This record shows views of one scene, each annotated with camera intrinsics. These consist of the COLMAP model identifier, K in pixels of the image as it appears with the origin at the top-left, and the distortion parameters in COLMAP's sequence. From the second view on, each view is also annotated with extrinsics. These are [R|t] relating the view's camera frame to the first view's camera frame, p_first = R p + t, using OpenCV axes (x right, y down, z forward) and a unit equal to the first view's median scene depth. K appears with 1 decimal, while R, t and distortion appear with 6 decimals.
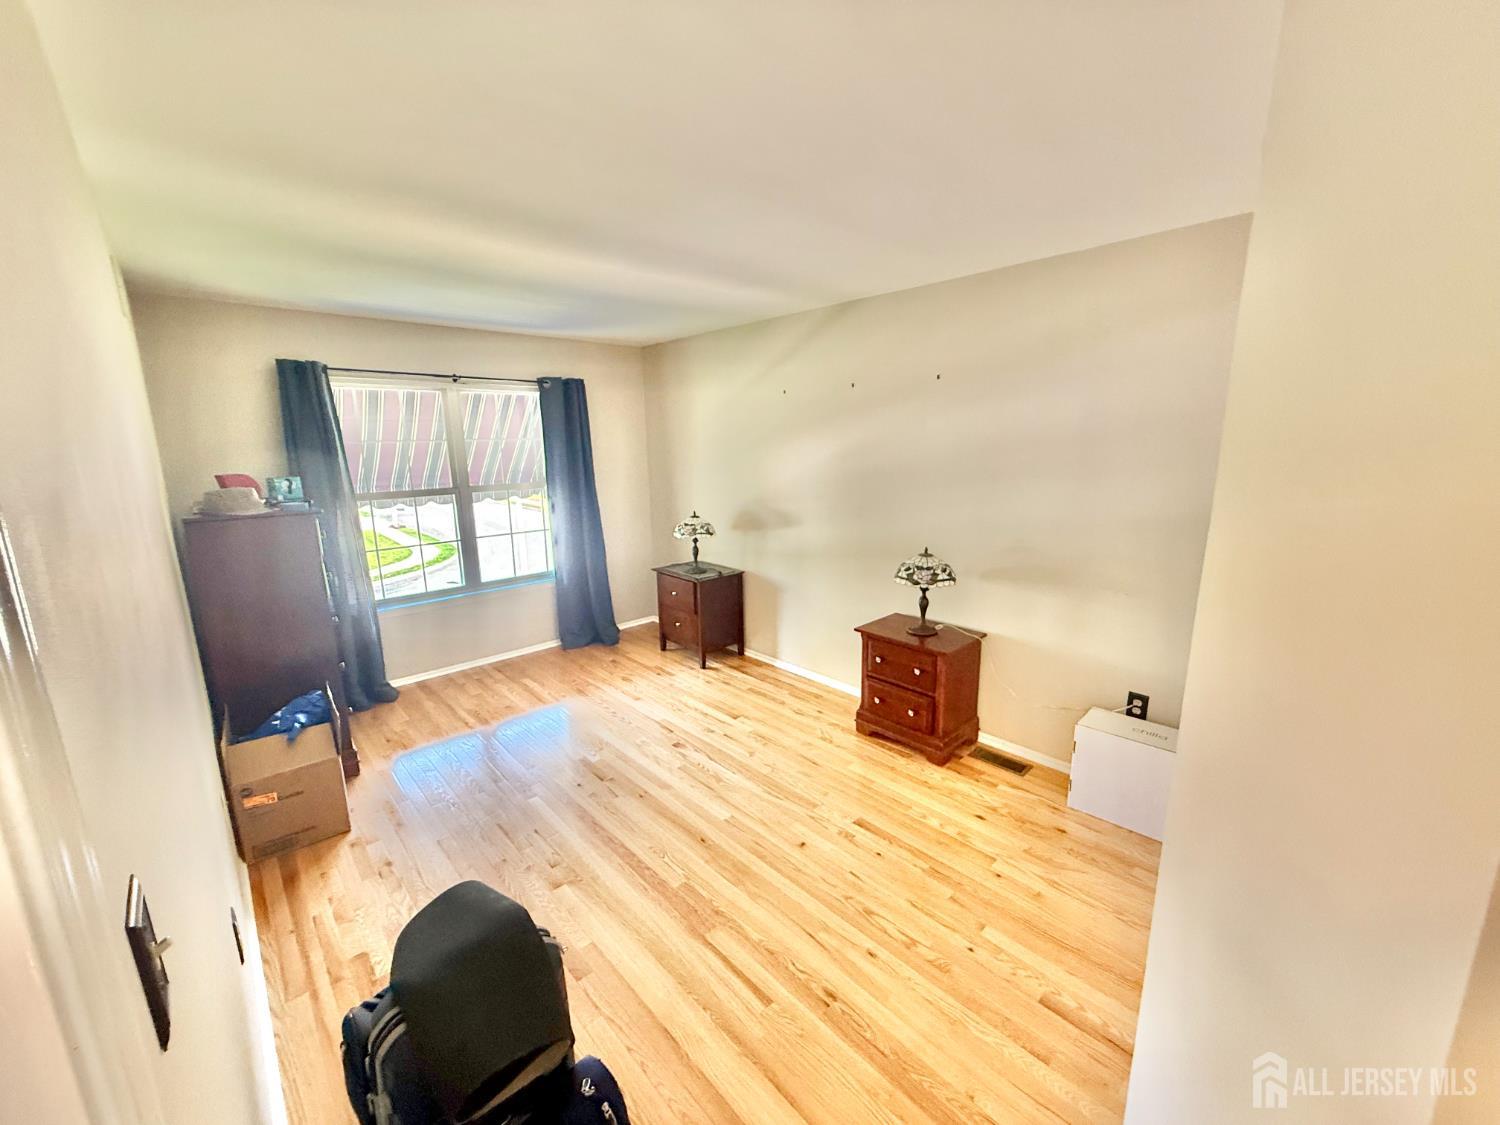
lens RADIAL K [[598.4, 0, 750.1], [0, 598.4, 565.6], [0, 0, 1]] dist [-0.004406, 0.000260]
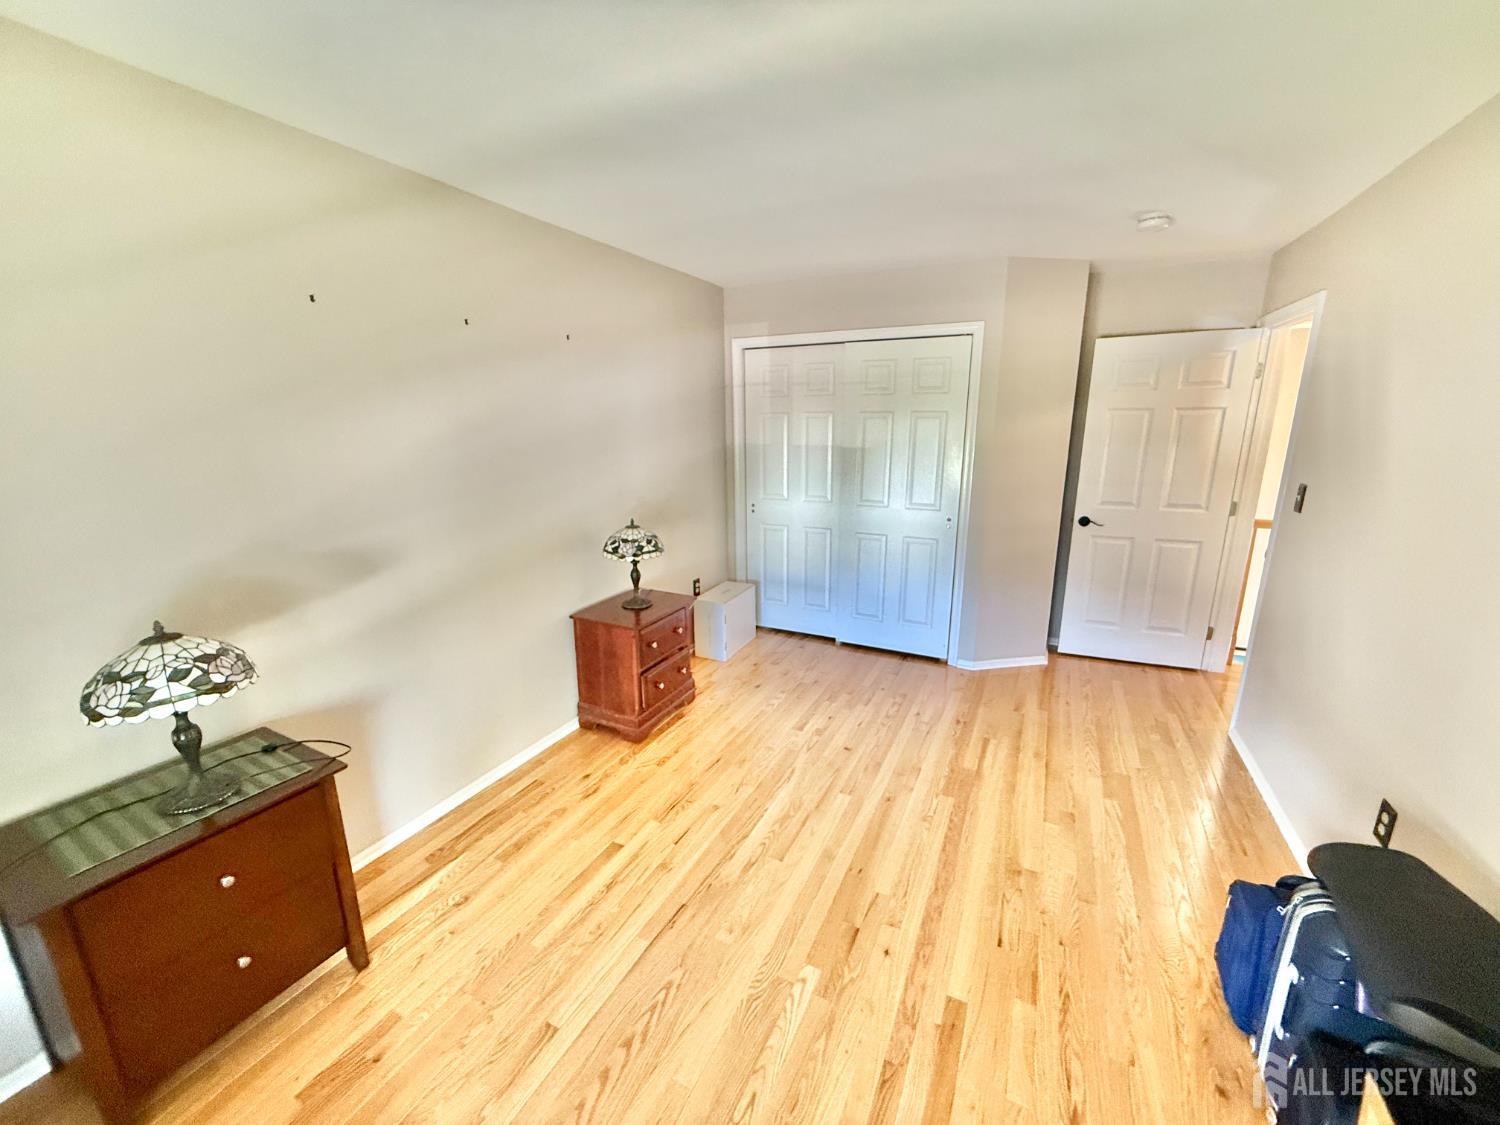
lens RADIAL K [[598.4, 0, 750.1], [0, 598.4, 565.6], [0, 0, 1]] dist [-0.004406, 0.000260]
pose [[-0.346678, -0.207740, 0.914691, -0.704378], [0.209719, 0.933312, 0.291455, -0.210203], [-0.914239, 0.292869, -0.279992, 1.161866]]
